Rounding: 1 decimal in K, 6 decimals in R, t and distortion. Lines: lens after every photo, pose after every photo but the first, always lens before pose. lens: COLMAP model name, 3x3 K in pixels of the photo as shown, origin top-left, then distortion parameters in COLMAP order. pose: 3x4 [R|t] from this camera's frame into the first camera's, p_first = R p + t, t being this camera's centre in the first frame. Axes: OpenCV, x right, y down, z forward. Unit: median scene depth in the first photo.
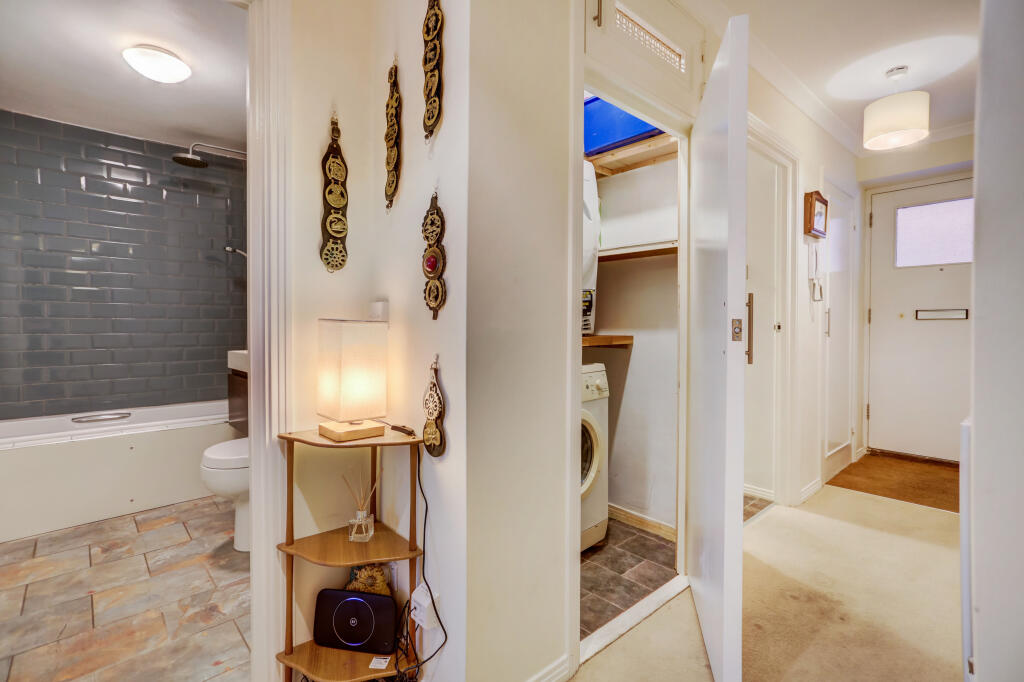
lens RADIAL K [[506.4, 0, 517.5], [0, 506.4, 339.9], [0, 0, 1]] dist [-0.038041, 0.037062]
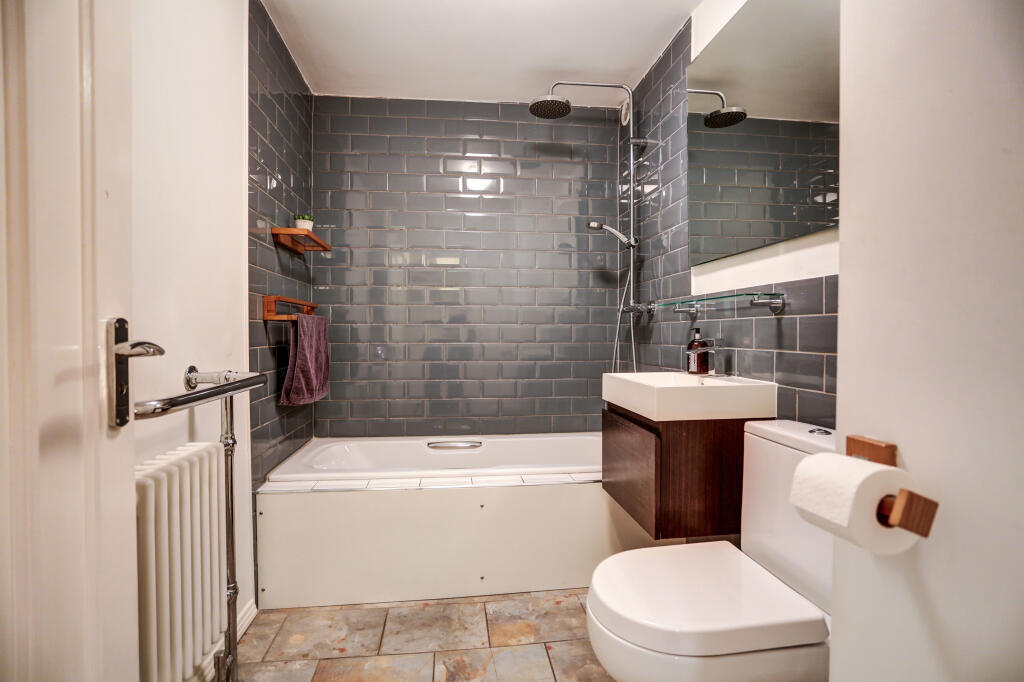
lens RADIAL K [[518.4, 0, 512.0], [0, 518.4, 341.0], [0, 0, 1]] dist [-0.058035, 0.029000]
pose [[0.825553, 0.006548, -0.564287, -0.297071], [-0.010291, 0.999941, -0.003452, -0.015564], [0.564231, 0.008656, 0.825572, 0.384678]]
